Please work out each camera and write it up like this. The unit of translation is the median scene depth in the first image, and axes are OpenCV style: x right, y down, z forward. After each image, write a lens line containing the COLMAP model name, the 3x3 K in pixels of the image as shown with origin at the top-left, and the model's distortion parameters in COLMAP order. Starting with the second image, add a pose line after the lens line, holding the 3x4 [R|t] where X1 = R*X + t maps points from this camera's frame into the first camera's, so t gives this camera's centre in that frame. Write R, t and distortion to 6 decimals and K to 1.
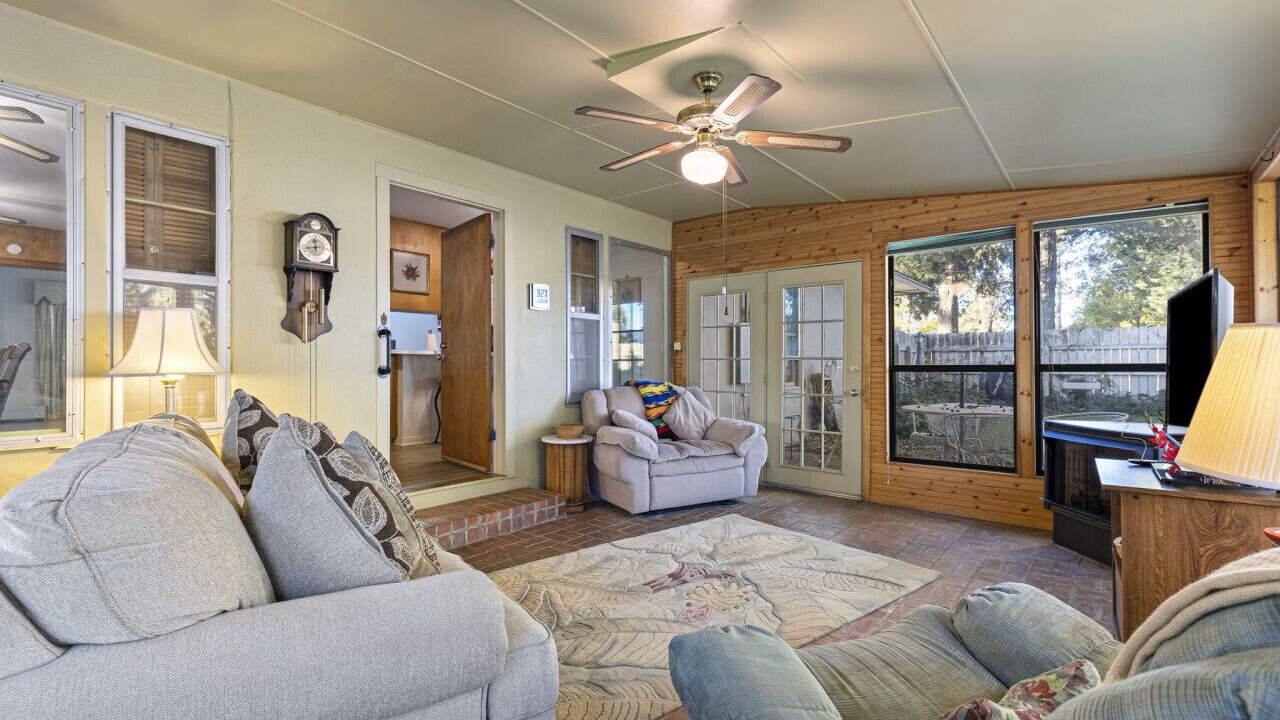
lens RADIAL K [[579.7, 0, 638.1], [0, 579.7, 360.1], [0, 0, 1]] dist [0.002844, 0.000238]
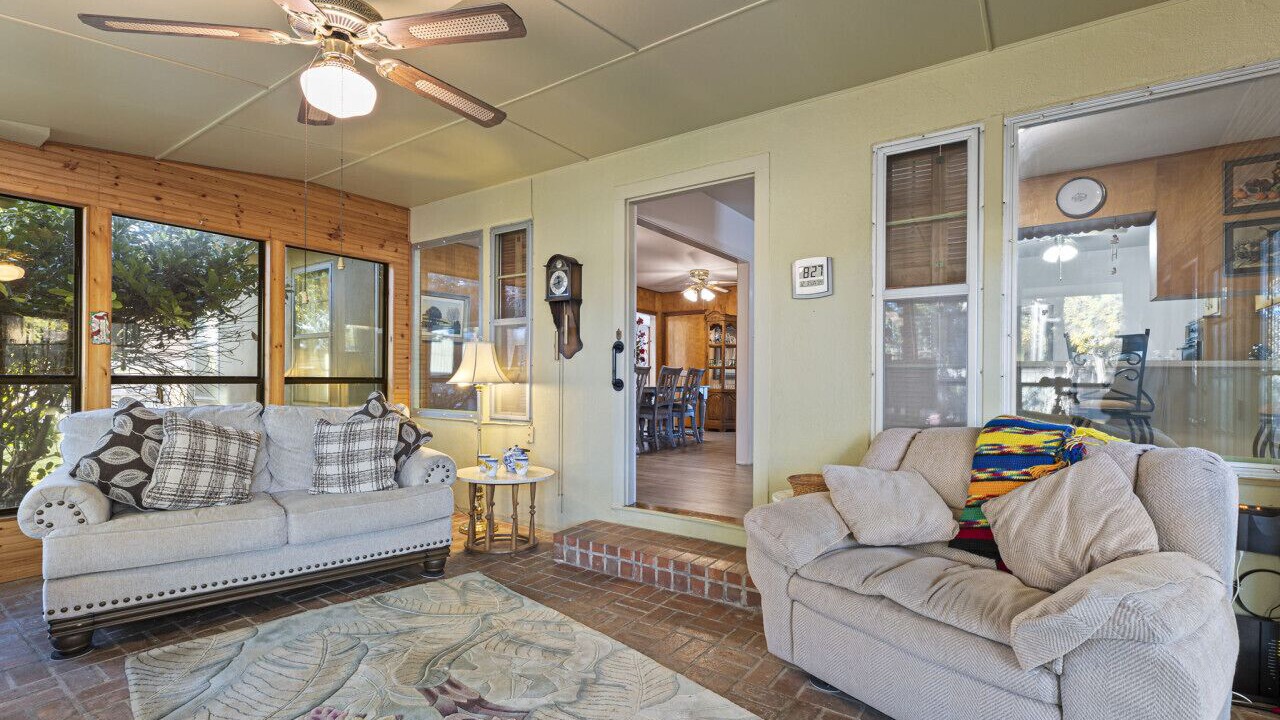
lens RADIAL K [[579.7, 0, 614.1], [0, 579.7, 368.4], [0, 0, 1]] dist [0.002844, 0.000238]
pose [[0.059691, -0.003161, -0.998212, 0.673718], [0.009196, 0.999954, -0.002616, -0.006815], [0.998175, -0.009023, 0.059717, 1.030421]]
